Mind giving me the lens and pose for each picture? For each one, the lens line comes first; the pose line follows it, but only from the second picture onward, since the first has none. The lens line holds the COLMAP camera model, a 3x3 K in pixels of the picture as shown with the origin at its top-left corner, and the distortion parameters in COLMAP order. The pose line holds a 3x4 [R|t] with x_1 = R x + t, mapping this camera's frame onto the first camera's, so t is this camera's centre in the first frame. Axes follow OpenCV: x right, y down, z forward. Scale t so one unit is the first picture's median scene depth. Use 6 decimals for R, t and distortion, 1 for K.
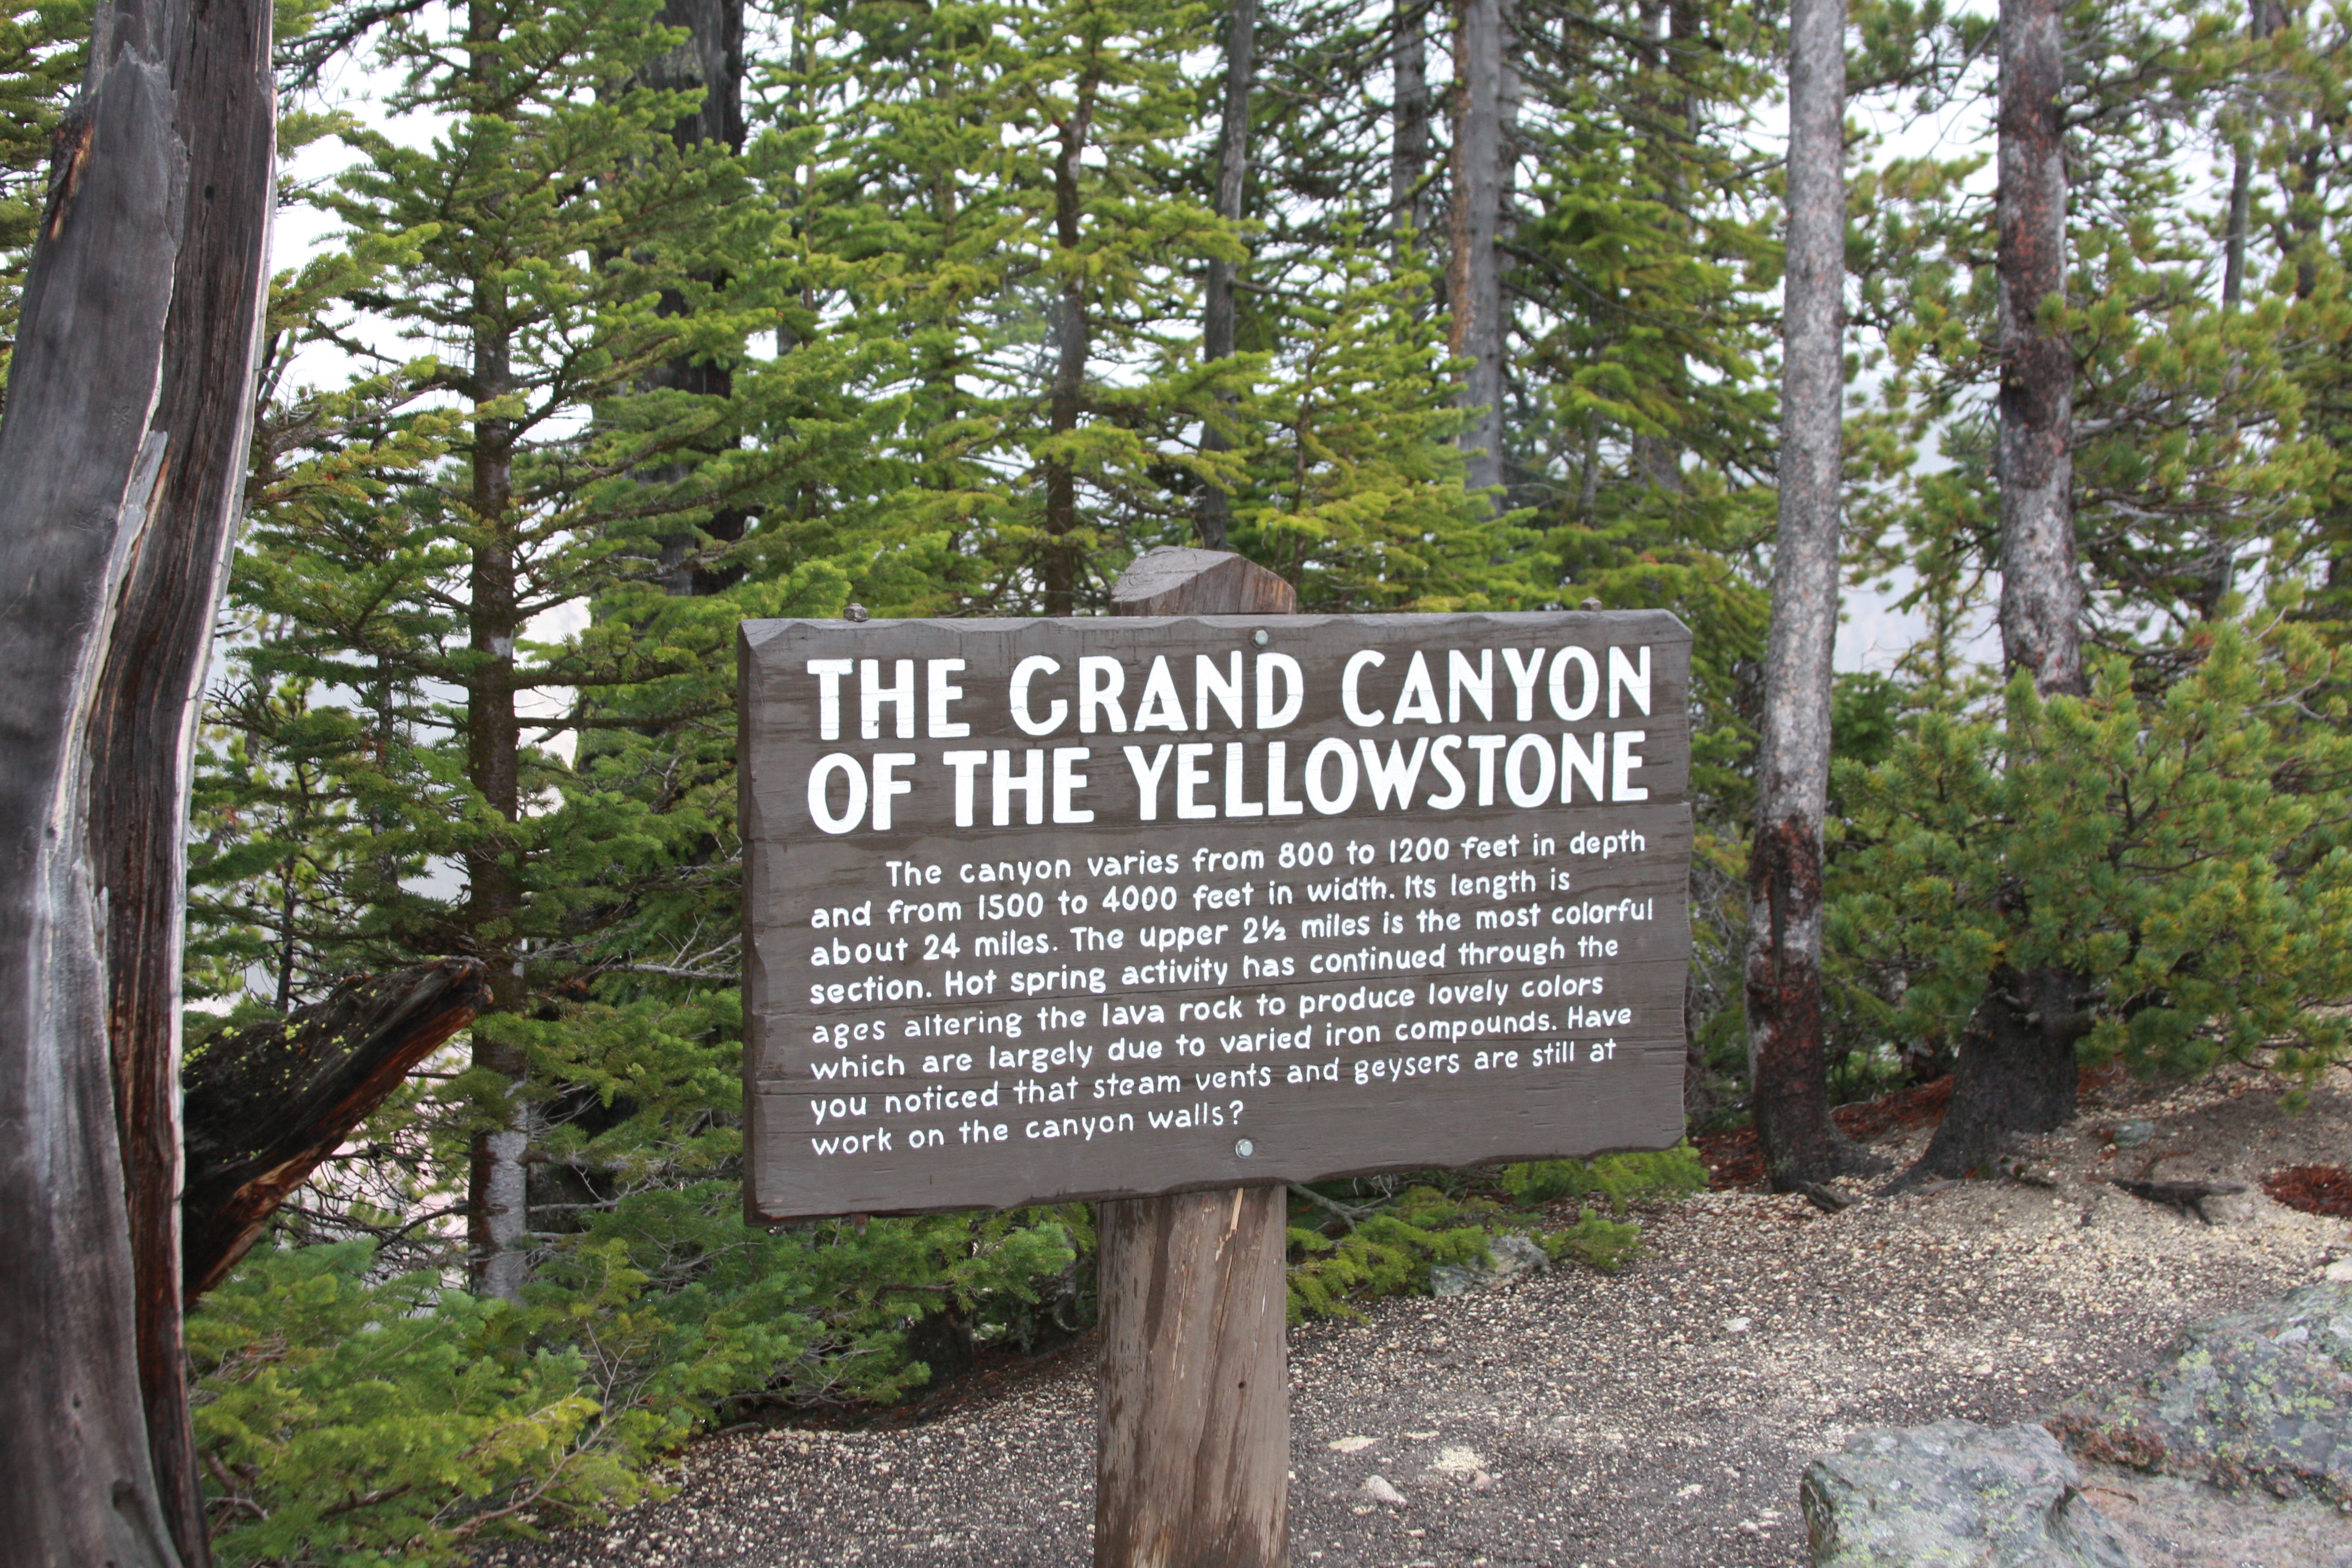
lens RADIAL K [[3796.6, 0, 1179.7], [0, 3796.6, 774.9], [0, 0, 1]] dist [-0.056811, 0.000000]
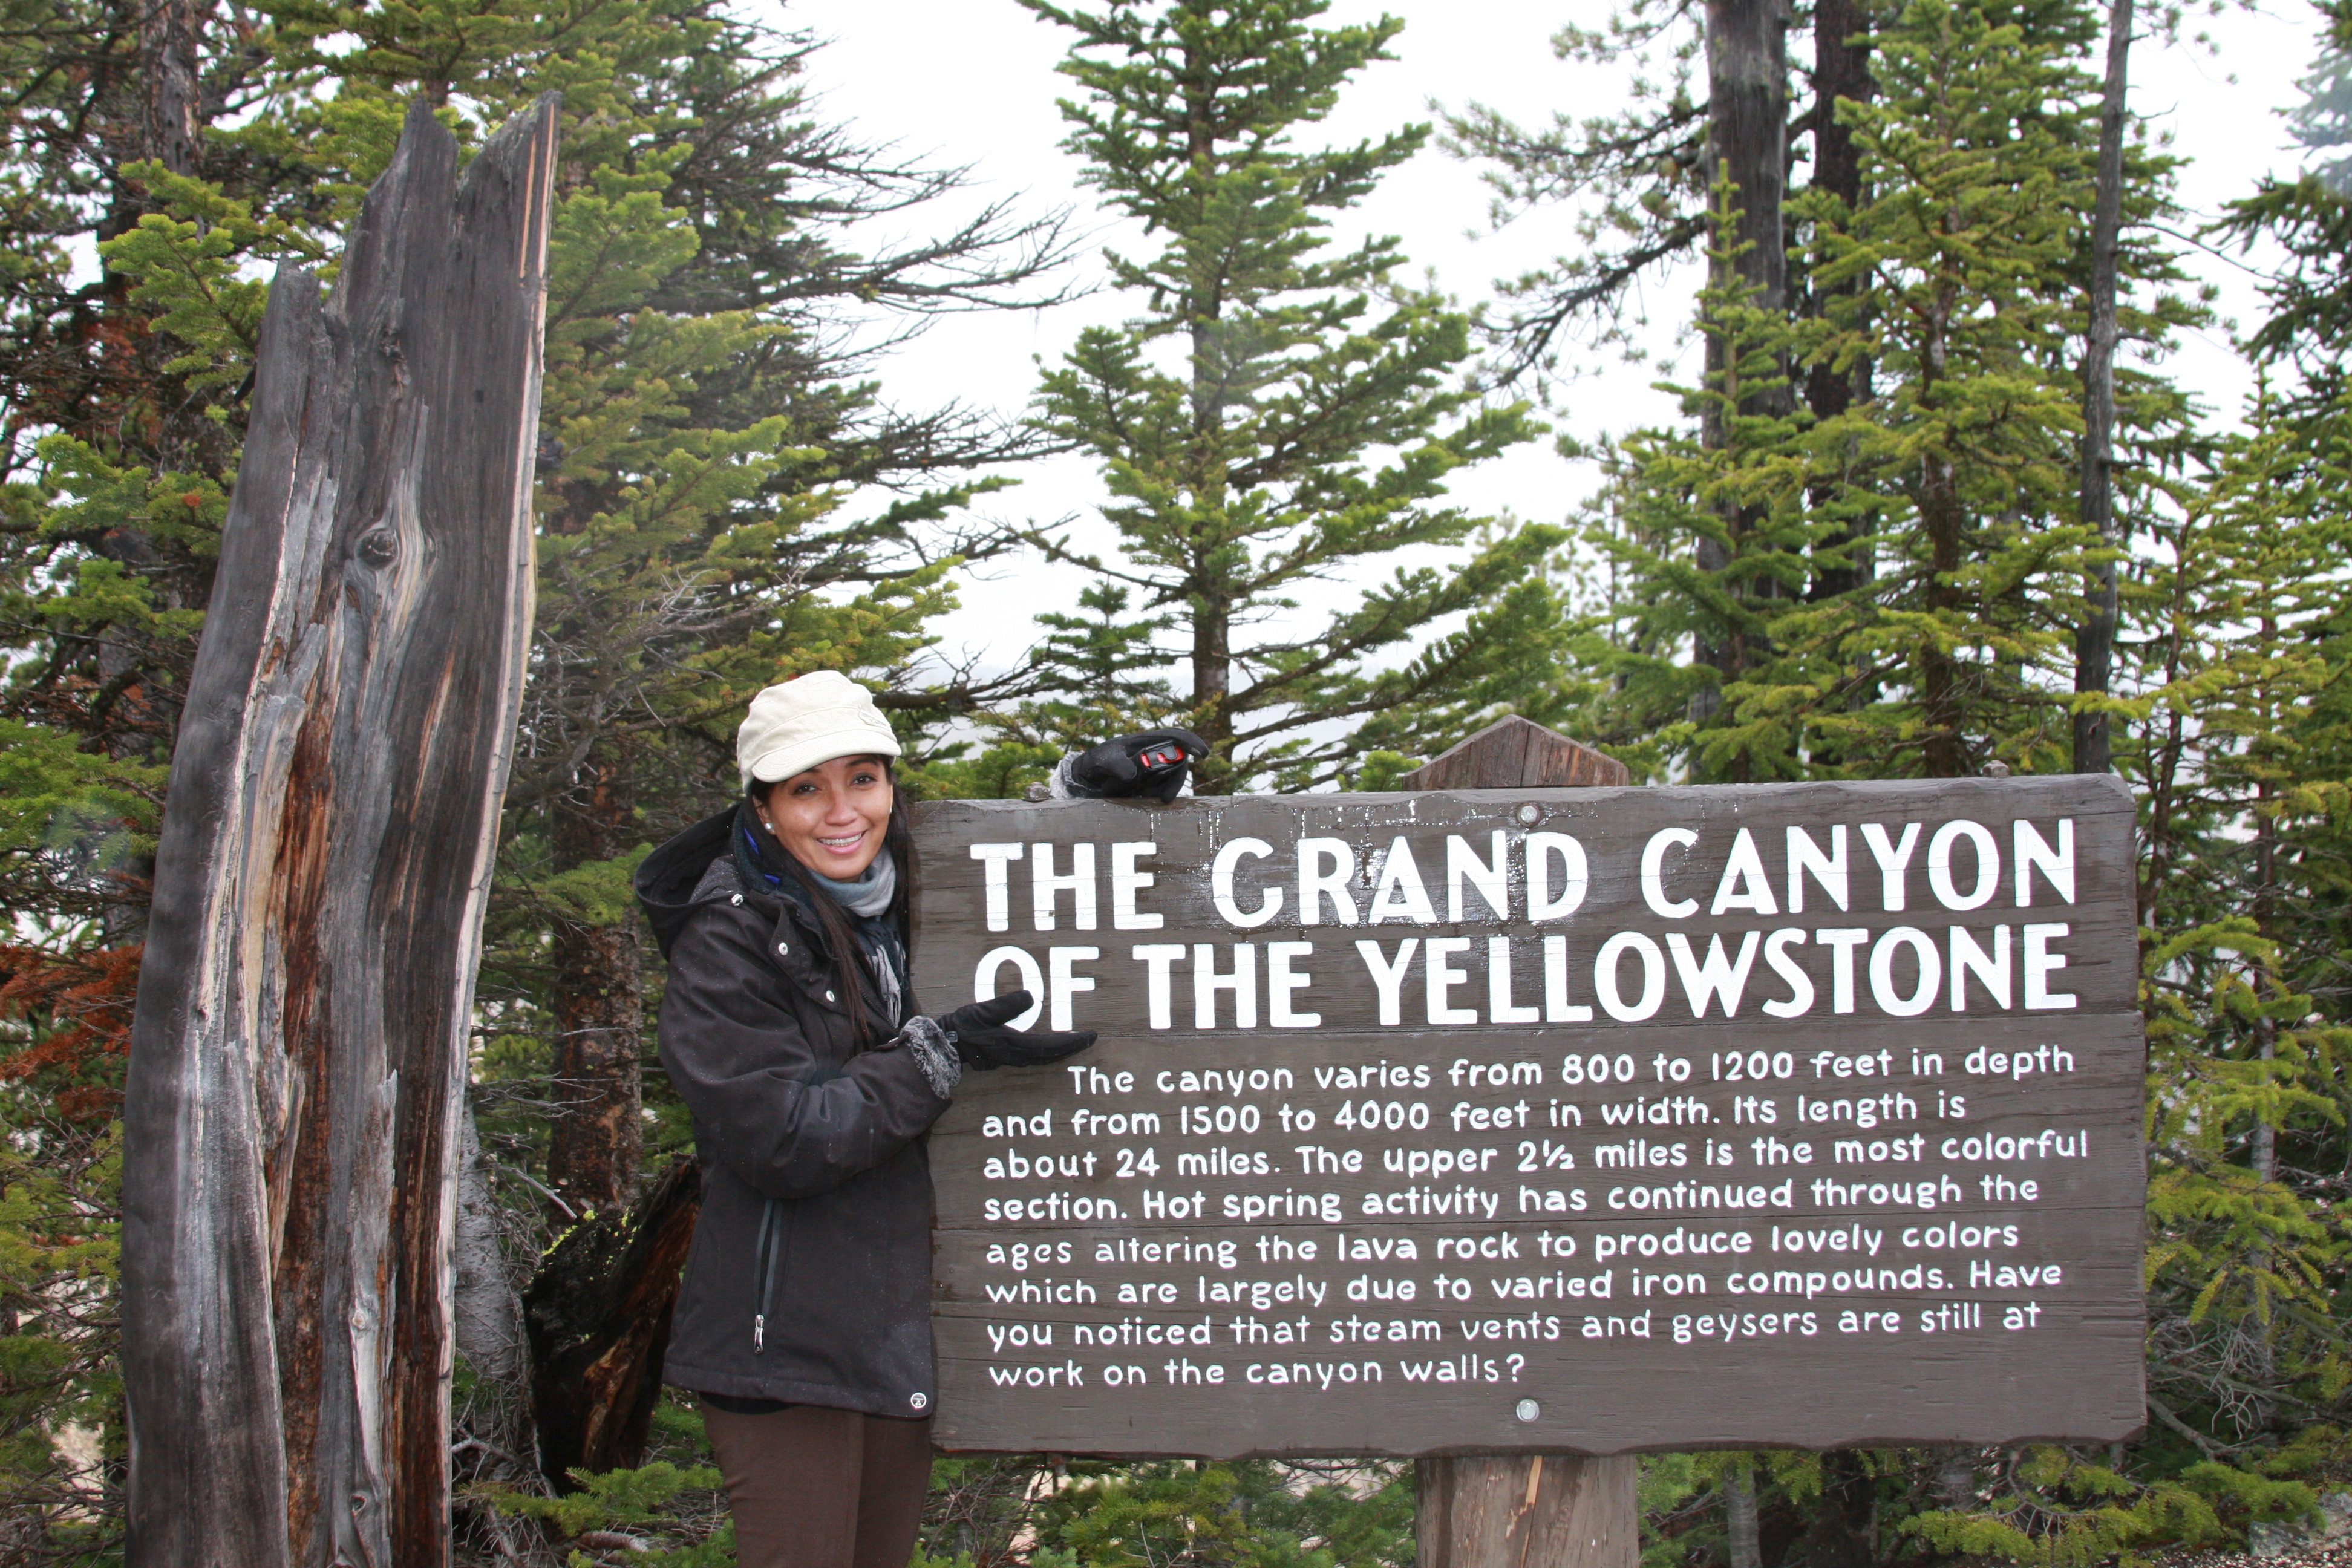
lens RADIAL K [[3037.7, 0, 1183.4], [0, 3037.7, 766.4], [0, 0, 1]] dist [-0.132289, 0.000000]
pose [[0.861919, -0.025385, -0.506410, 0.296013], [-0.009386, 0.997776, -0.065992, -0.001000], [0.506959, 0.061633, 0.859764, 0.363918]]
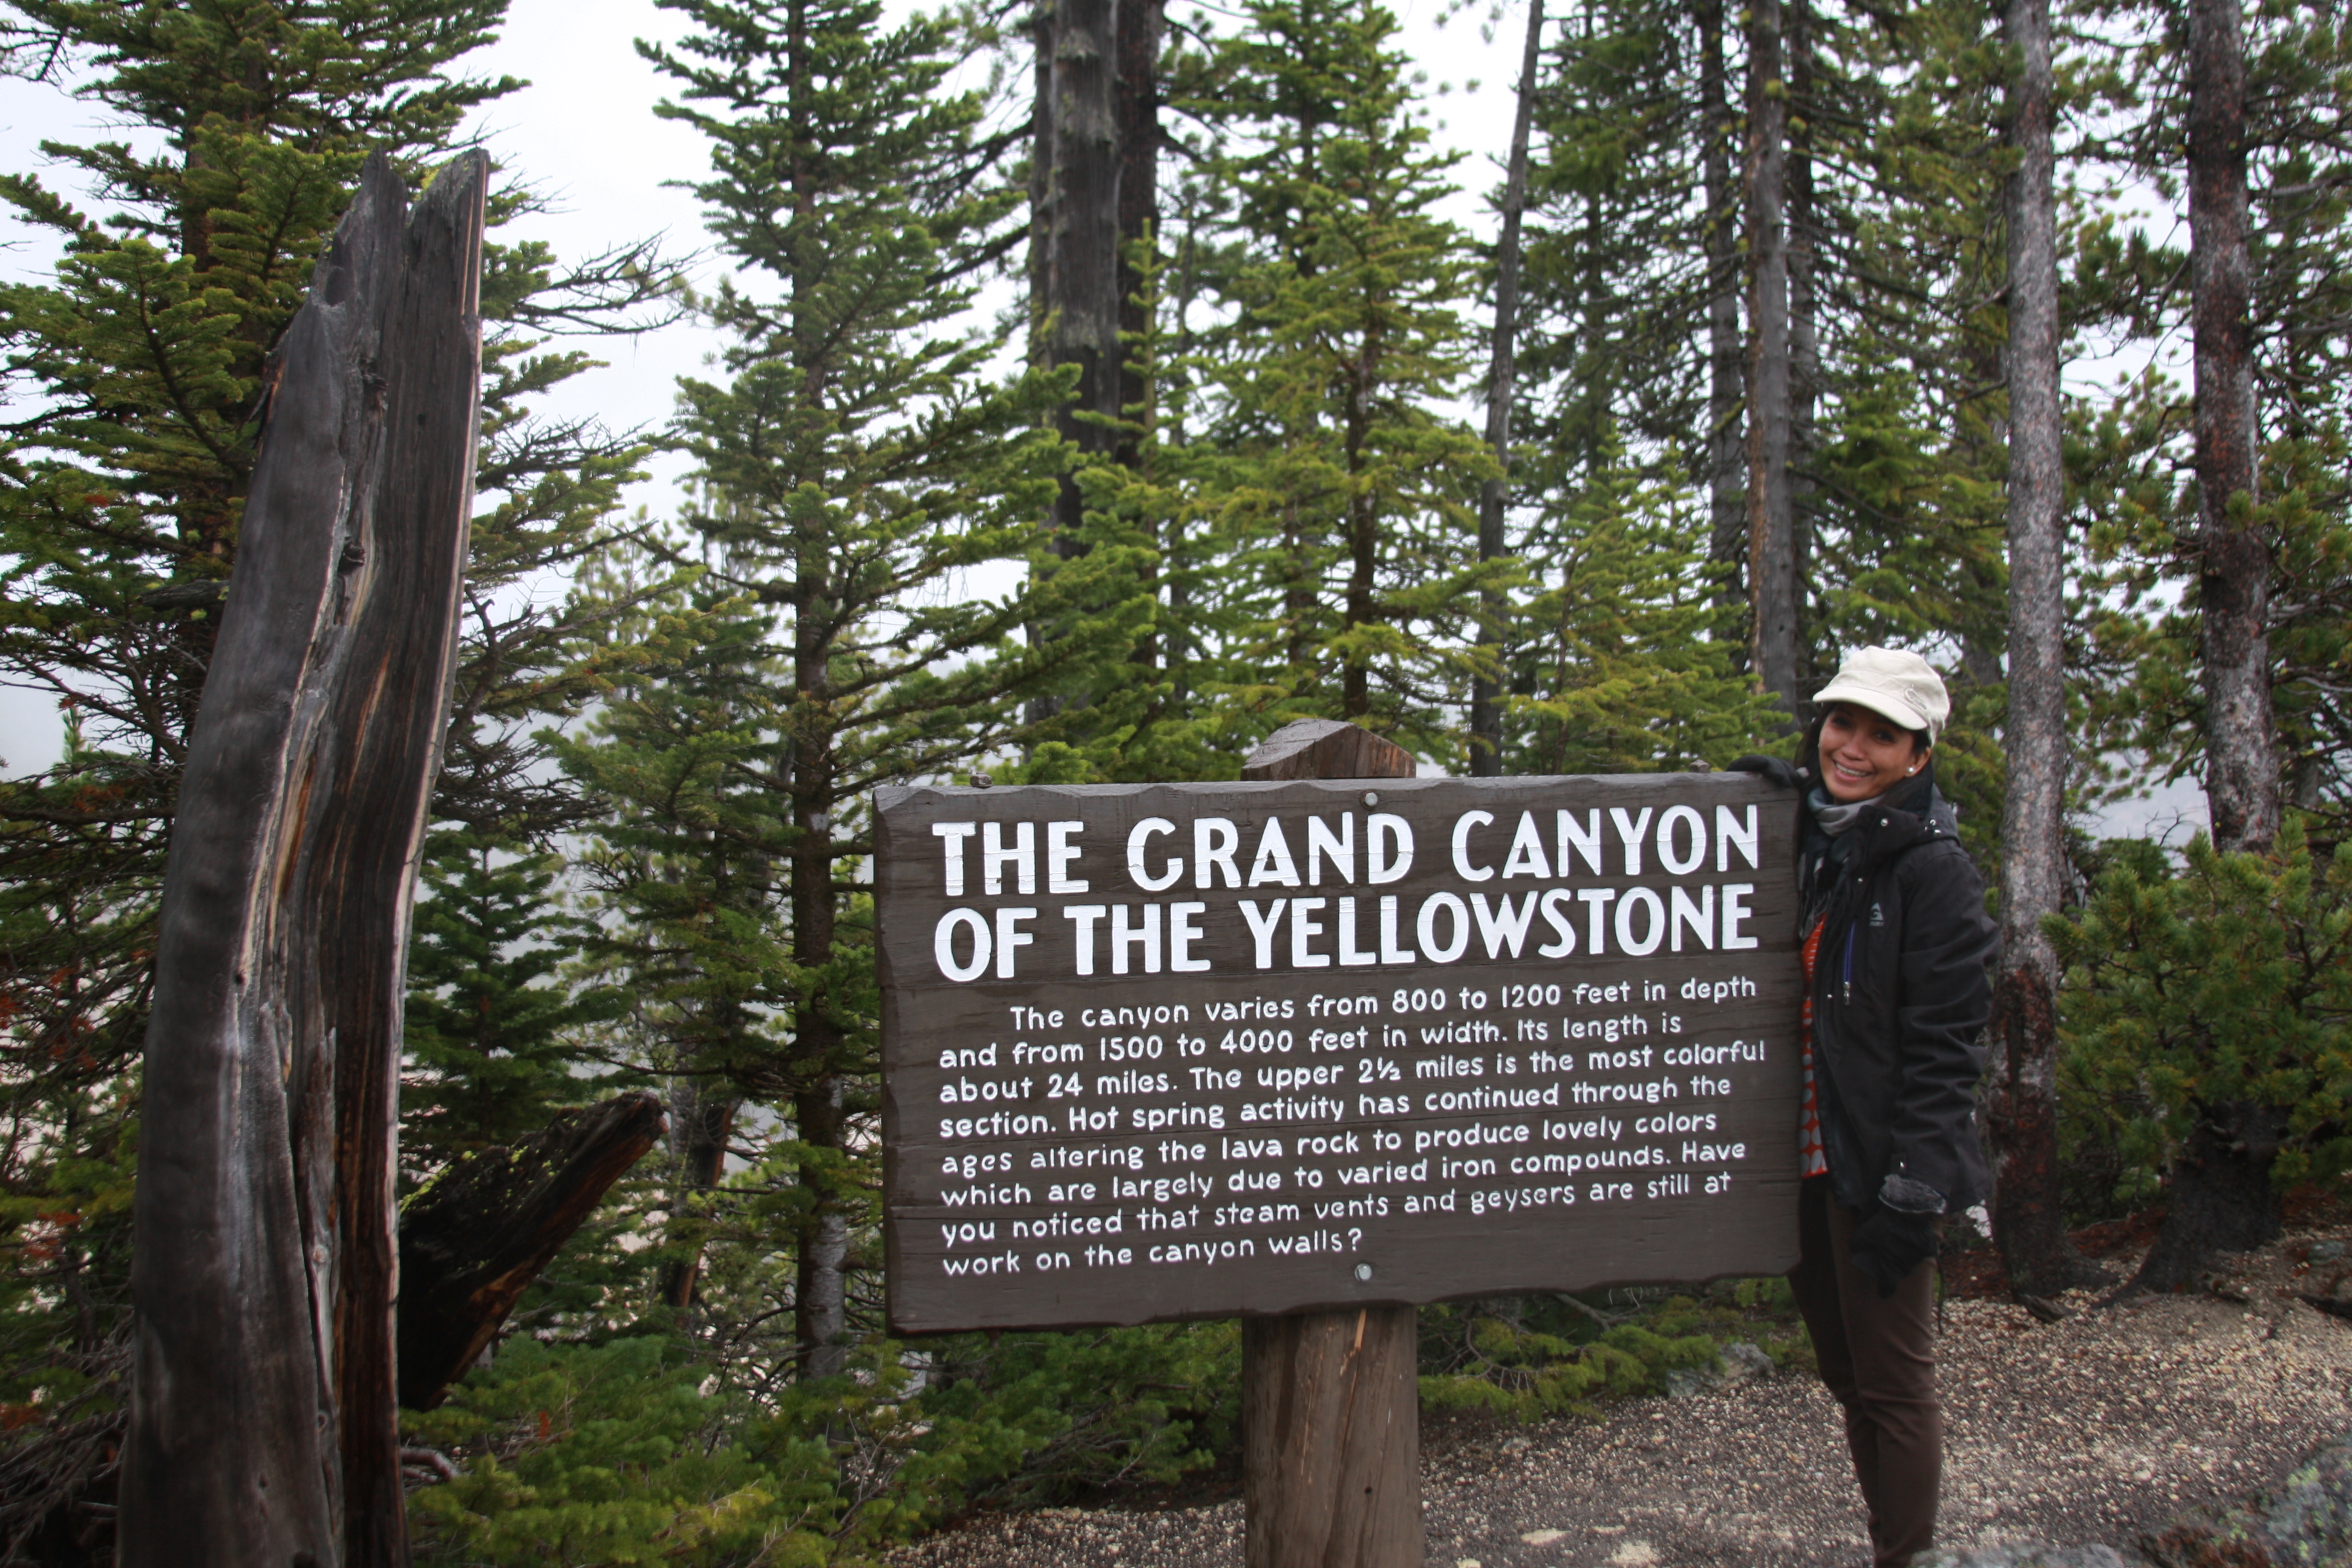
lens RADIAL K [[3037.7, 0, 1171.0], [0, 3037.7, 798.3], [0, 0, 1]] dist [-0.132289, 0.000000]
pose [[0.984097, -0.012738, -0.177175, 0.116534], [0.004472, 0.998886, -0.046974, 0.003766], [0.177576, 0.045435, 0.983058, 0.136903]]
